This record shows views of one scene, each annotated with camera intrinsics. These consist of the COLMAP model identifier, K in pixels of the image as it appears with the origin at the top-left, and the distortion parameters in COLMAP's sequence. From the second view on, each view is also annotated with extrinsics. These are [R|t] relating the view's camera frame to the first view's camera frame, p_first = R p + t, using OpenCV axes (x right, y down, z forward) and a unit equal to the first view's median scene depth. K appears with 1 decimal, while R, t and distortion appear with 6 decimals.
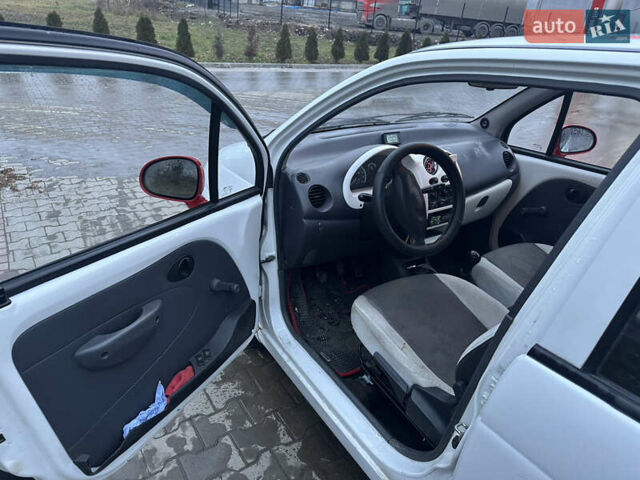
lens RADIAL K [[454.9, 0, 318.0], [0, 454.9, 237.0], [0, 0, 1]] dist [0.002492, -0.000230]
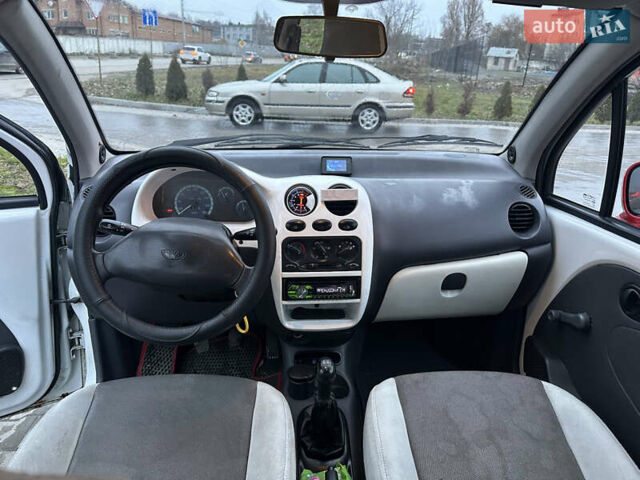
lens RADIAL K [[454.9, 0, 322.2], [0, 454.9, 238.5], [0, 0, 1]] dist [0.002492, -0.000230]
pose [[0.876943, 0.135288, -0.461160, 0.453432], [-0.190998, 0.978636, -0.076105, -0.054238], [0.441012, 0.154821, 0.884047, 0.402226]]
